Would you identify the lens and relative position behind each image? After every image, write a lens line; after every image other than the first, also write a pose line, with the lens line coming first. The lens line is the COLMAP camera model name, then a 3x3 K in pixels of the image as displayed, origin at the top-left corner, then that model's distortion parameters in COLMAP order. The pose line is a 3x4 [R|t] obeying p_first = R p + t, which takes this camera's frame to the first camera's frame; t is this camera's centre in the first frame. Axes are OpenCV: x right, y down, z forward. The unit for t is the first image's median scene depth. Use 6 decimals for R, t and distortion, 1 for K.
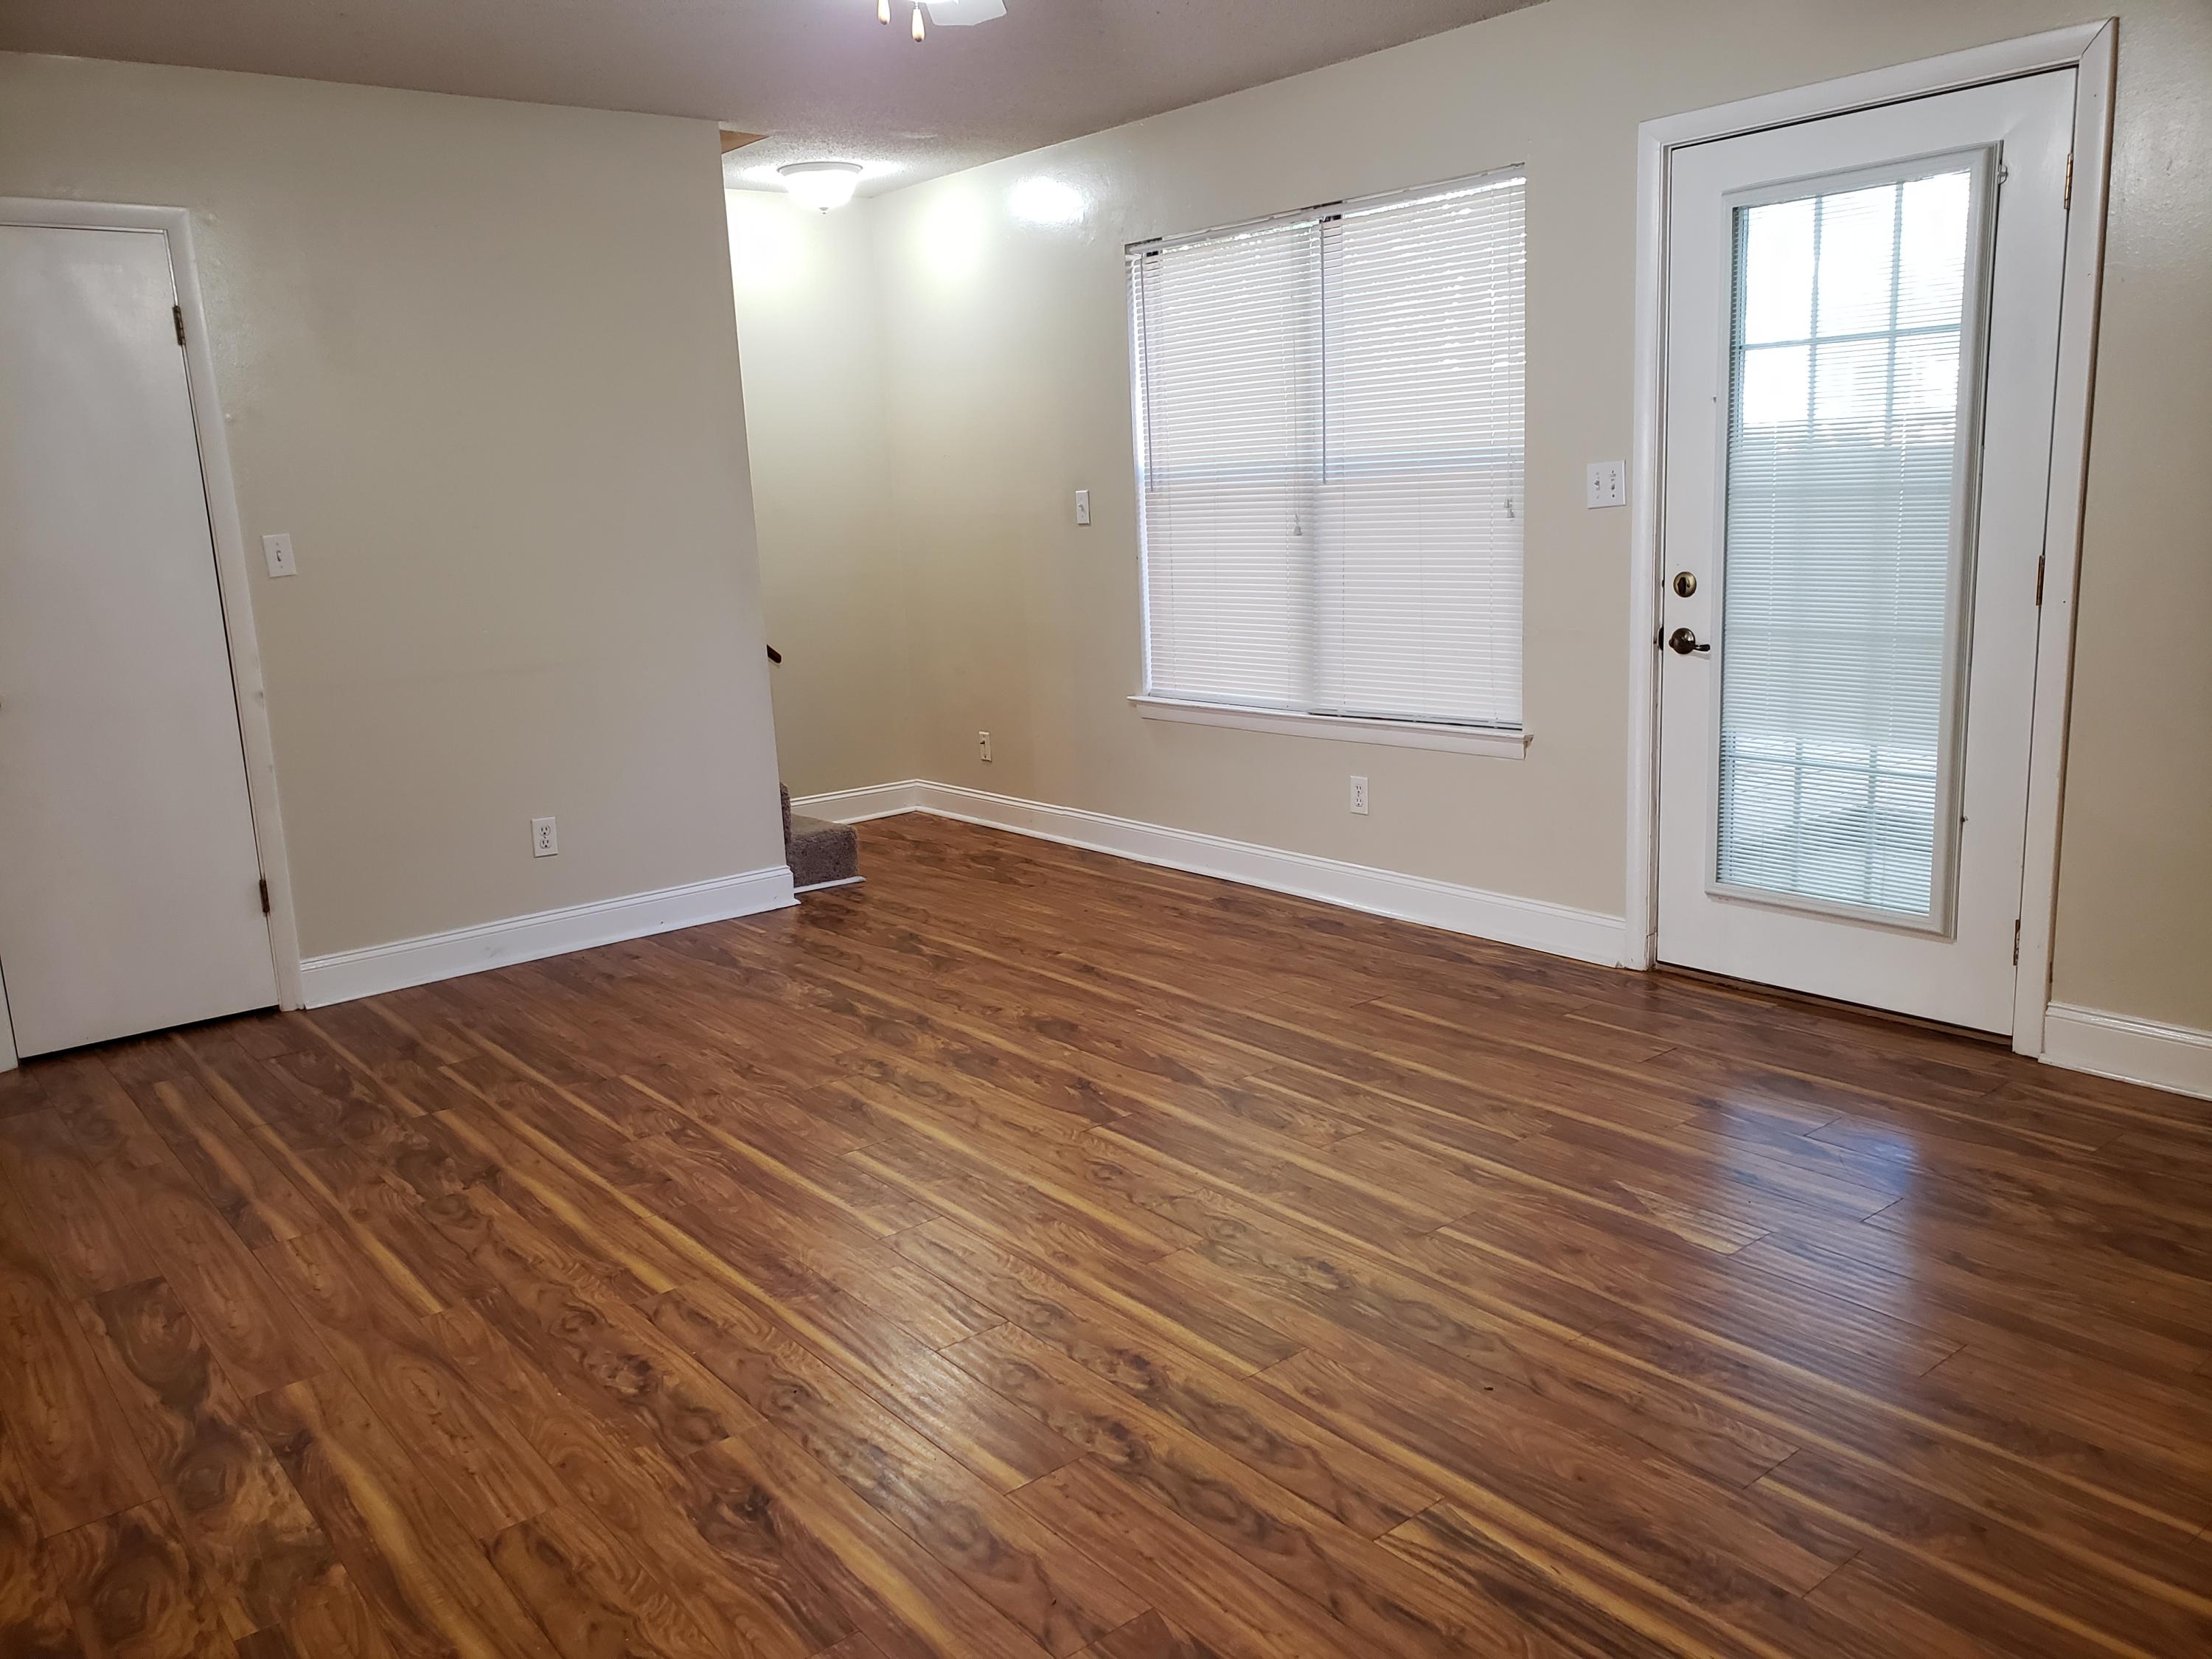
lens RADIAL K [[1722.6, 0, 1106.0], [0, 1722.6, 829.5], [0, 0, 1]] dist [0.006463, 0.007670]
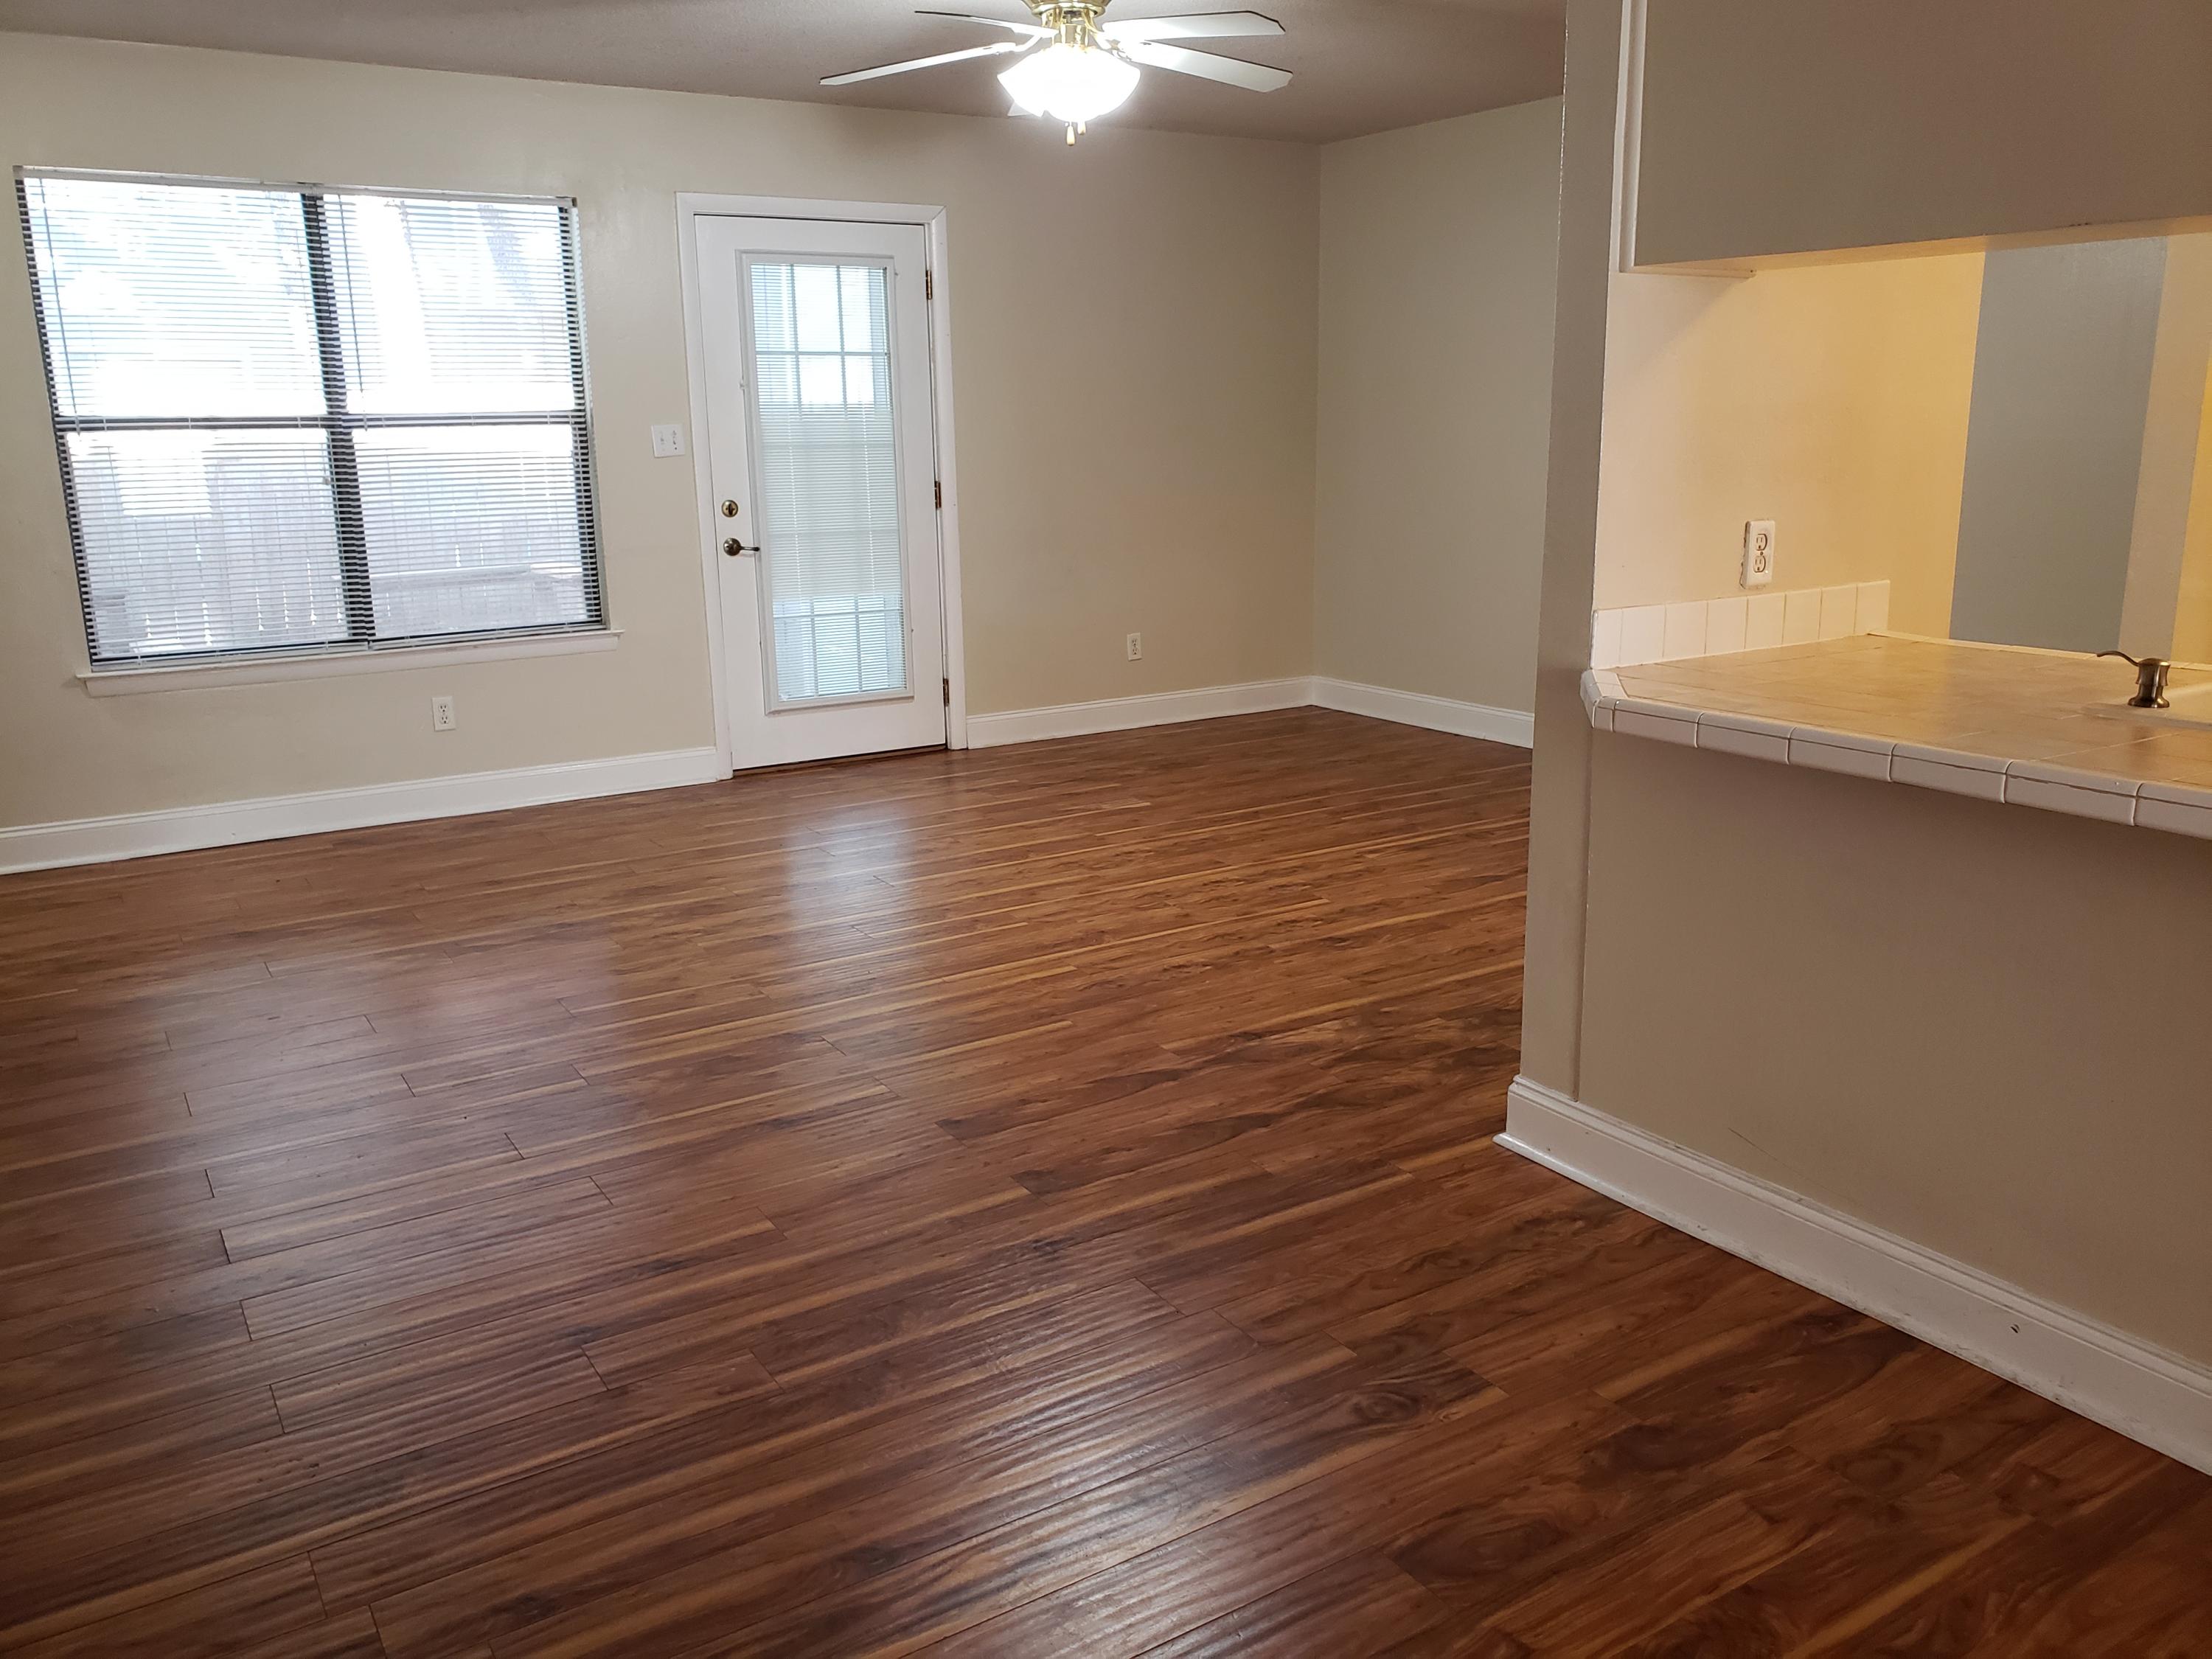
lens RADIAL K [[1780.1, 0, 1105.8], [0, 1780.1, 747.1], [0, 0, 1]] dist [0.123958, 0.001345]
pose [[0.107216, -0.143007, 0.983897, -1.328945], [0.217728, 0.968958, 0.117110, -0.060482], [-0.970103, 0.201666, 0.135024, 0.586670]]
